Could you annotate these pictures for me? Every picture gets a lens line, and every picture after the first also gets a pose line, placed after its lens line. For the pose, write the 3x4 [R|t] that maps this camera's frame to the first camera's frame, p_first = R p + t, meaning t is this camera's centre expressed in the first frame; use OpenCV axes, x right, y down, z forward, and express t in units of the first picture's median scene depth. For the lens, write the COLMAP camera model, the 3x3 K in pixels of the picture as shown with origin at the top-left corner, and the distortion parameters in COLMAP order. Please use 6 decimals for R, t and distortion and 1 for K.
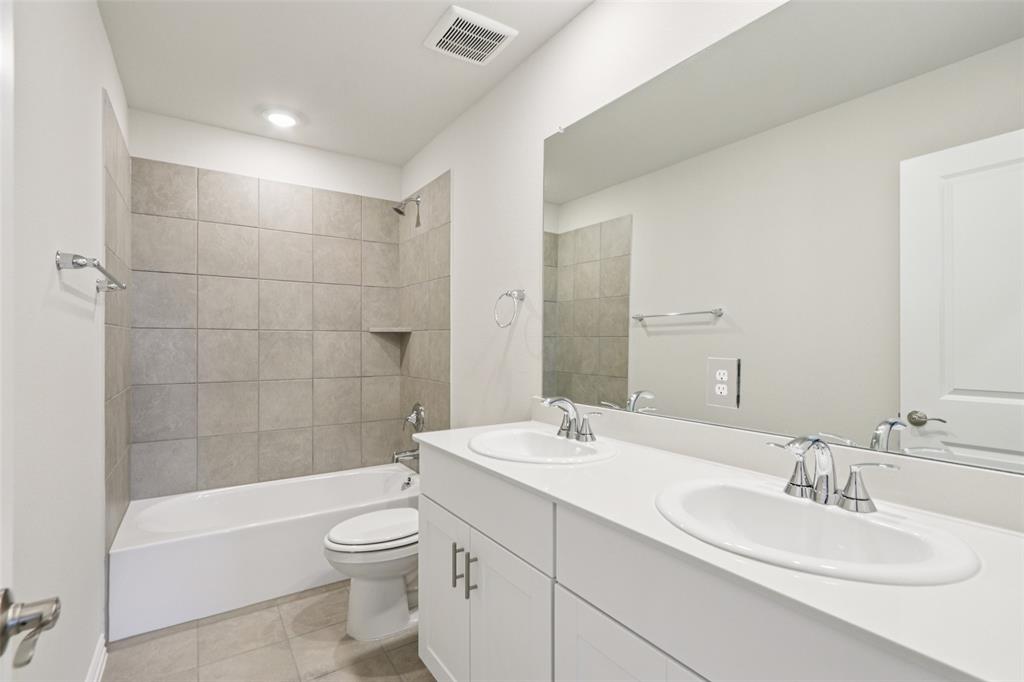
lens RADIAL K [[473.0, 0, 512.5], [0, 473.0, 343.0], [0, 0, 1]] dist [-0.015588, 0.002650]
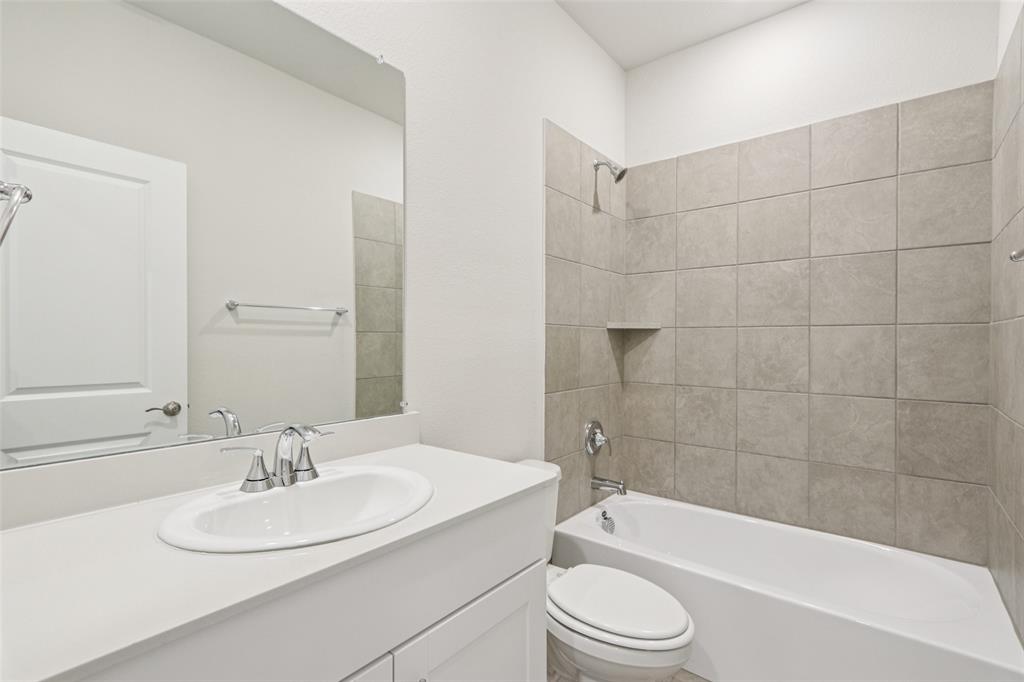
lens RADIAL K [[473.0, 0, 512.5], [0, 473.0, 340.3], [0, 0, 1]] dist [-0.015588, 0.002650]
pose [[-0.296955, -0.001520, 0.954890, -0.552157], [-0.003254, 0.999995, 0.000580, -0.001794], [-0.954886, -0.002935, -0.296958, 0.825530]]
